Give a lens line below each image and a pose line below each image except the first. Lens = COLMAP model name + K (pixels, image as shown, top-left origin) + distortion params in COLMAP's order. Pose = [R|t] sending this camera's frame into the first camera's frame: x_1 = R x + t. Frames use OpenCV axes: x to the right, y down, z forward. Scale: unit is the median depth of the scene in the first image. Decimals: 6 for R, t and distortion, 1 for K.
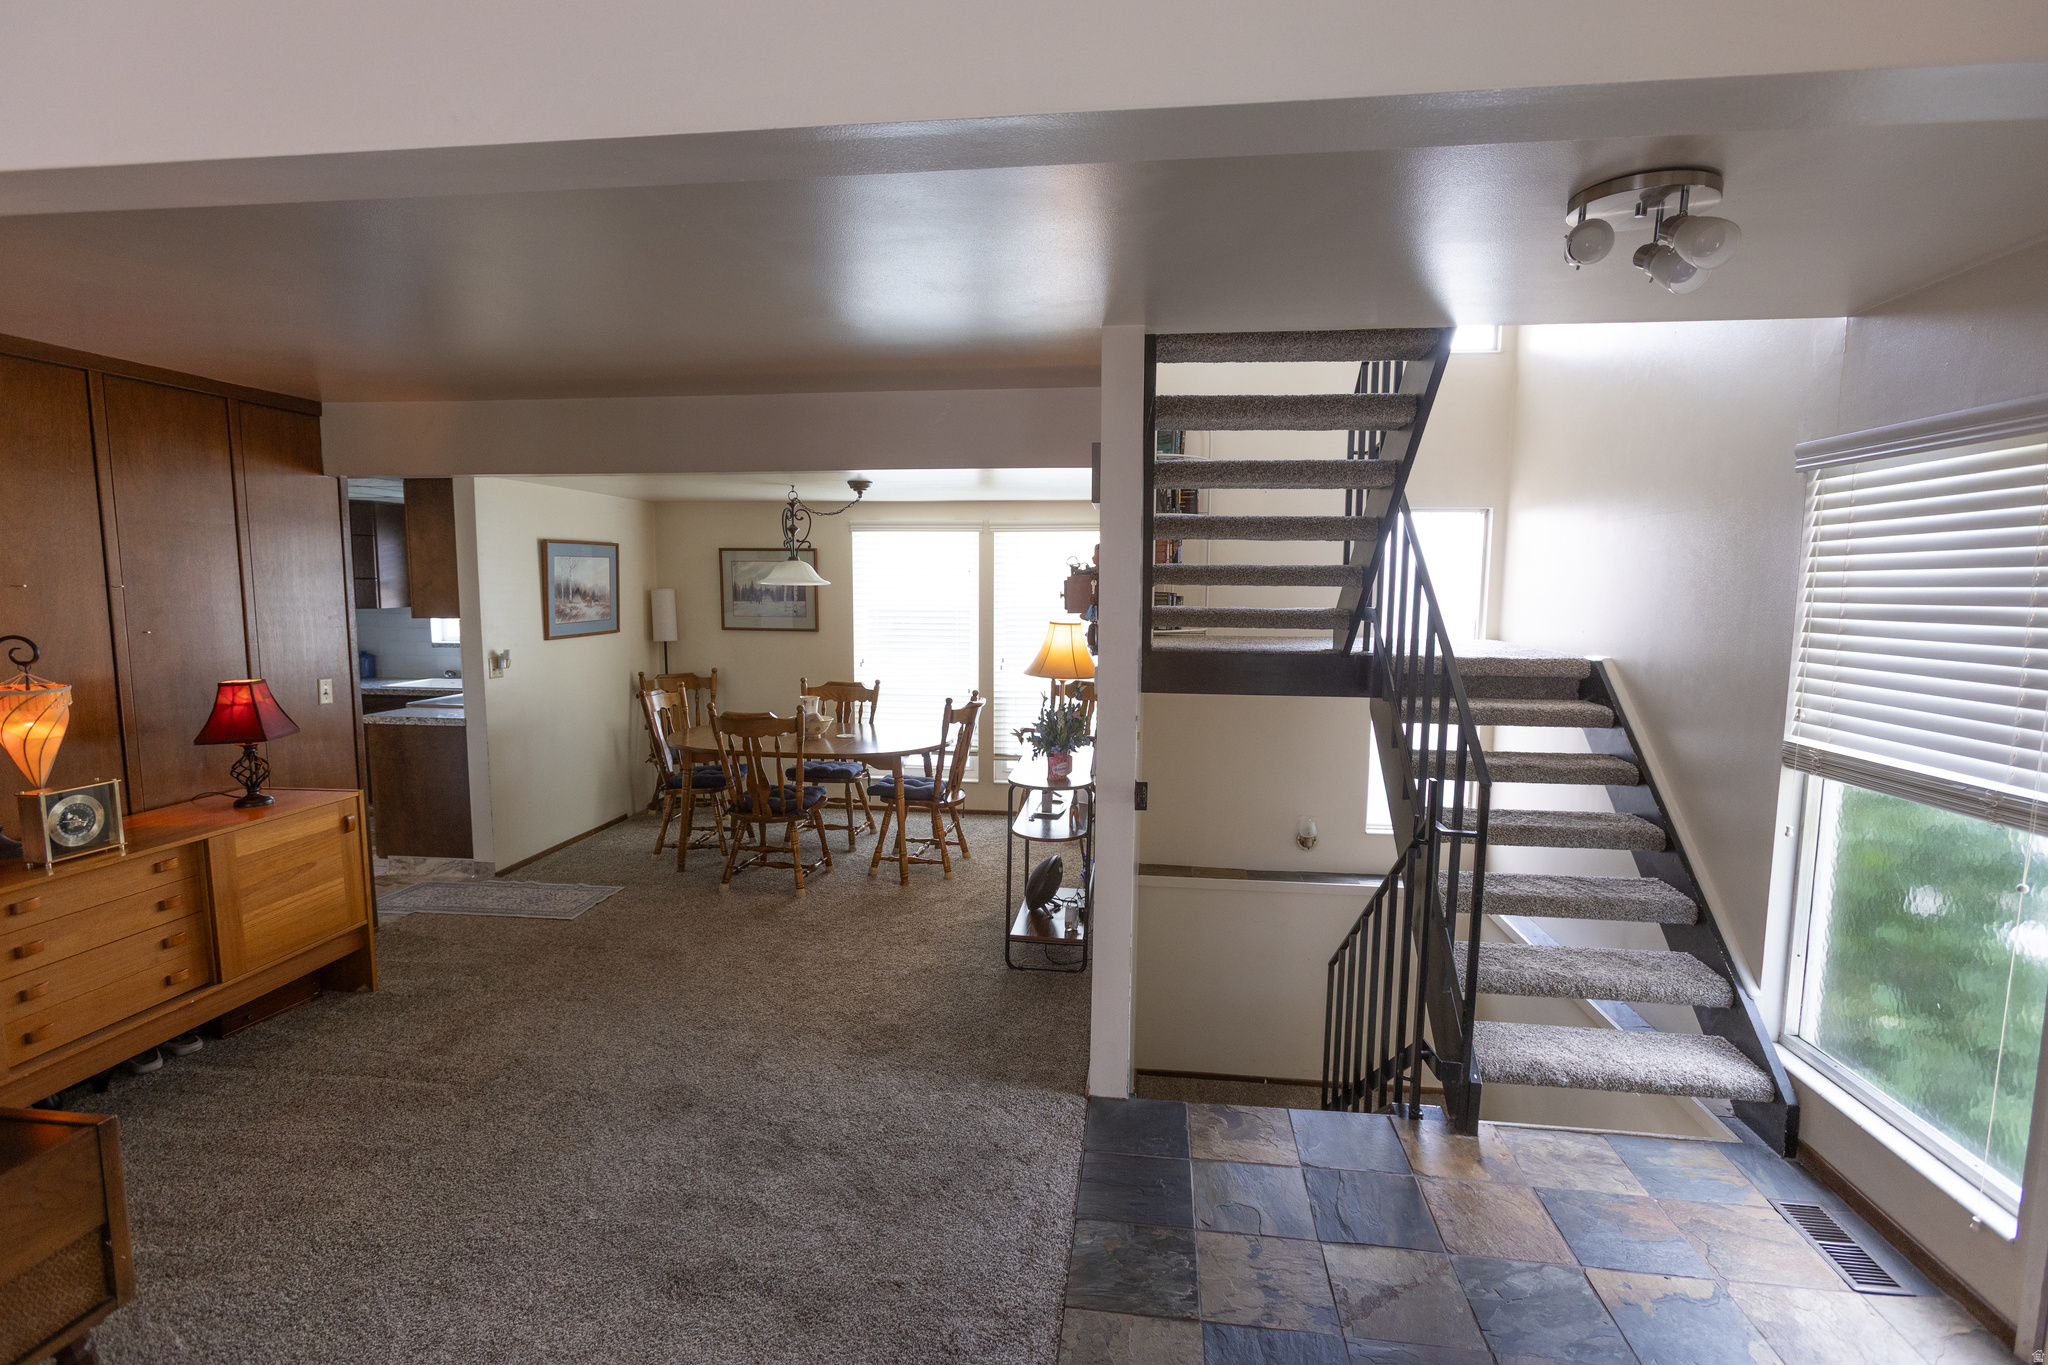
lens RADIAL K [[976.8, 0, 1026.7], [0, 976.8, 691.2], [0, 0, 1]] dist [0.005349, 0.003308]
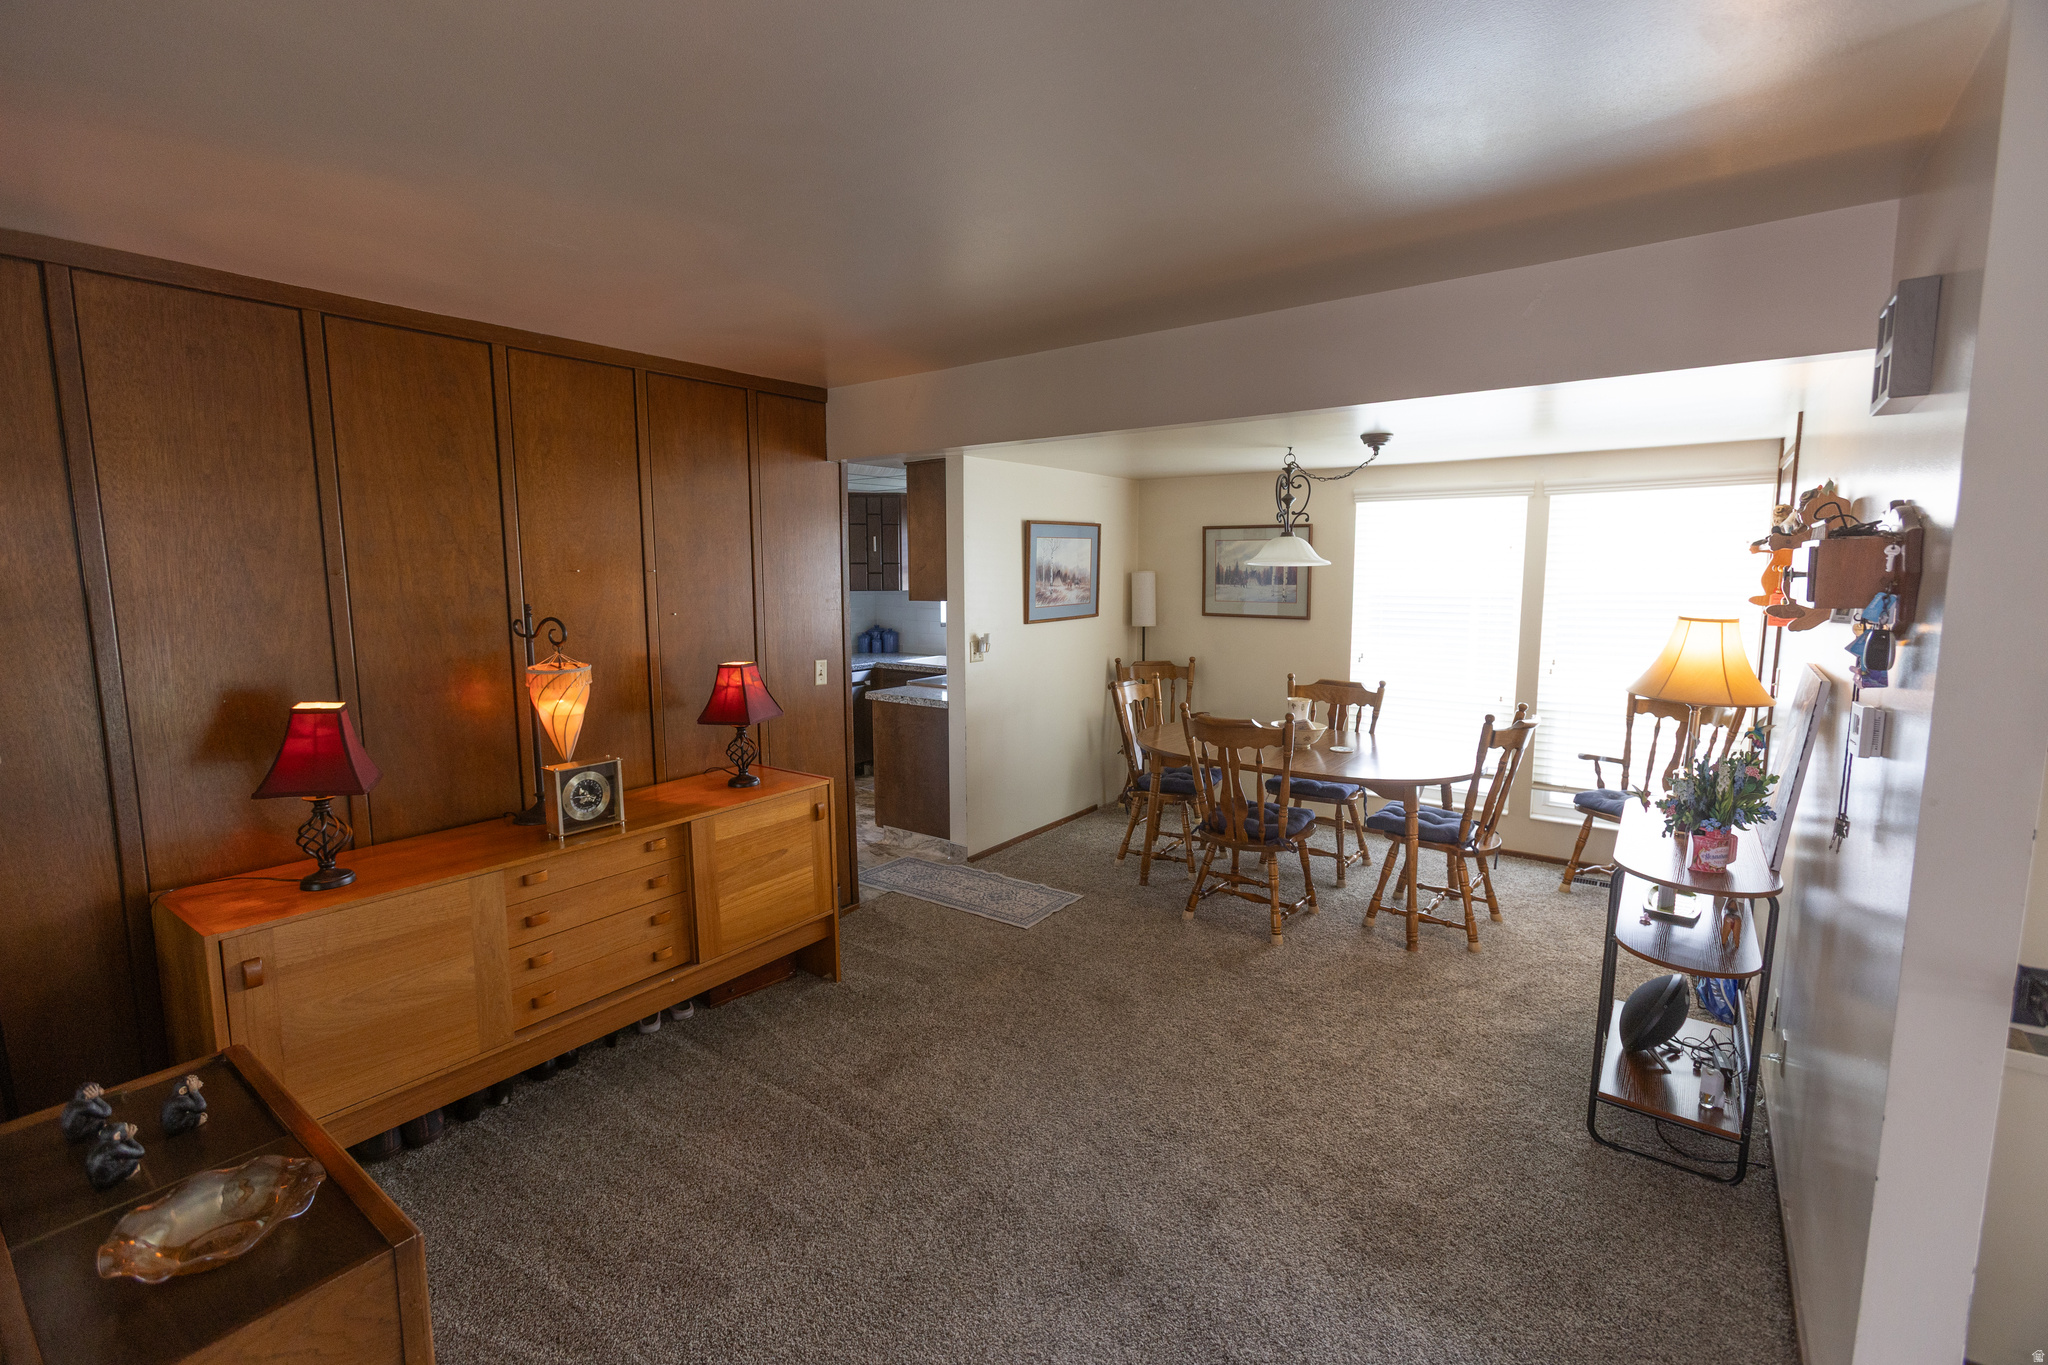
lens RADIAL K [[903.2, 0, 1019.4], [0, 903.2, 678.5], [0, 0, 1]] dist [-0.002587, 0.001028]
pose [[0.874903, 0.051621, -0.481540, -0.075348], [-0.045496, 0.998667, 0.024395, -0.024882], [0.482157, 0.000565, 0.876084, 0.260090]]
